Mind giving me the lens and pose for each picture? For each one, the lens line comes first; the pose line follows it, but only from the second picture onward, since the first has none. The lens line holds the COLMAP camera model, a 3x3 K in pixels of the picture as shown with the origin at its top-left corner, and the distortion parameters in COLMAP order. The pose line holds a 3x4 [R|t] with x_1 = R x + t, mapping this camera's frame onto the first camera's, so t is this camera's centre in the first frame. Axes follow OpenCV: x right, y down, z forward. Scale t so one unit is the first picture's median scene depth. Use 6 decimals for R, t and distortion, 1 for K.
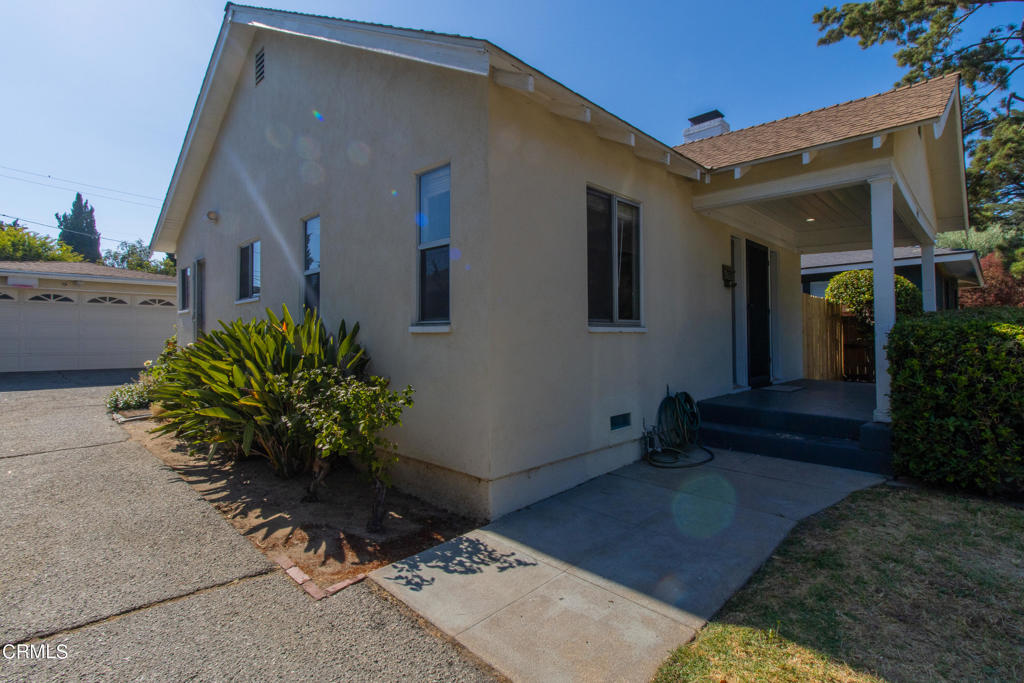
lens RADIAL K [[493.8, 0, 515.4], [0, 493.8, 334.8], [0, 0, 1]] dist [0.015034, 0.000119]
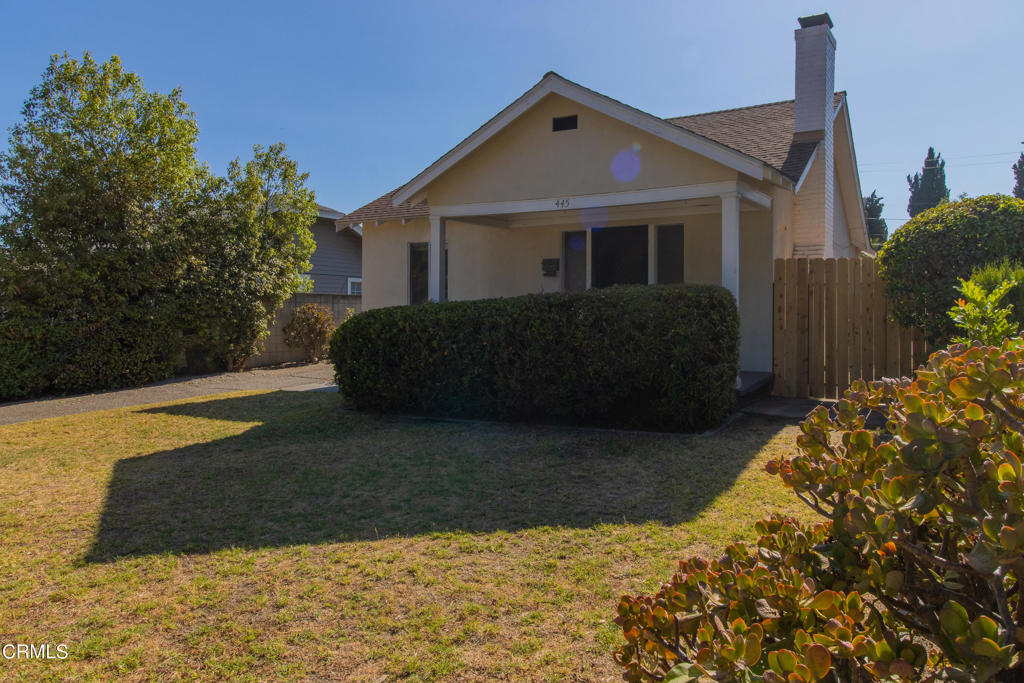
lens RADIAL K [[697.3, 0, 510.6], [0, 697.3, 338.1], [0, 0, 1]] dist [-0.001706, -0.000428]
pose [[0.253464, 0.032941, -0.966784, 1.203472], [0.005532, 0.999354, 0.035502, 0.020793], [0.967329, -0.014347, 0.253118, -0.200402]]
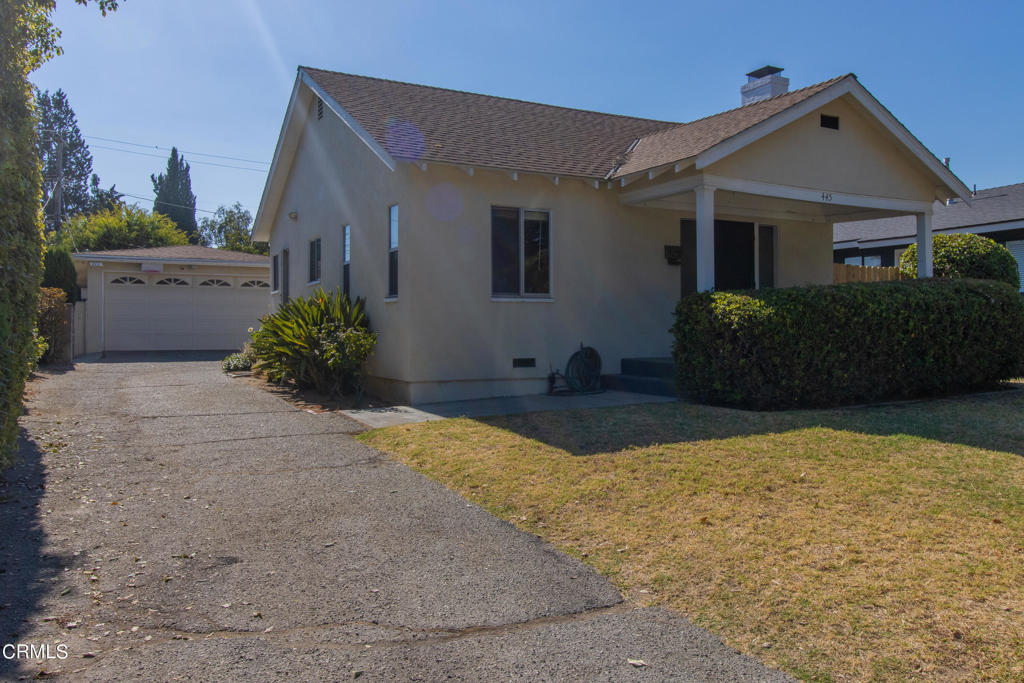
lens RADIAL K [[828.4, 0, 512.2], [0, 828.4, 341.2], [0, 0, 1]] dist [0.000005, 0.000331]
pose [[0.947802, 0.005772, -0.318809, 0.587436], [-0.000811, 0.999877, 0.015691, 0.044759], [0.318860, -0.014614, 0.947689, -0.813863]]
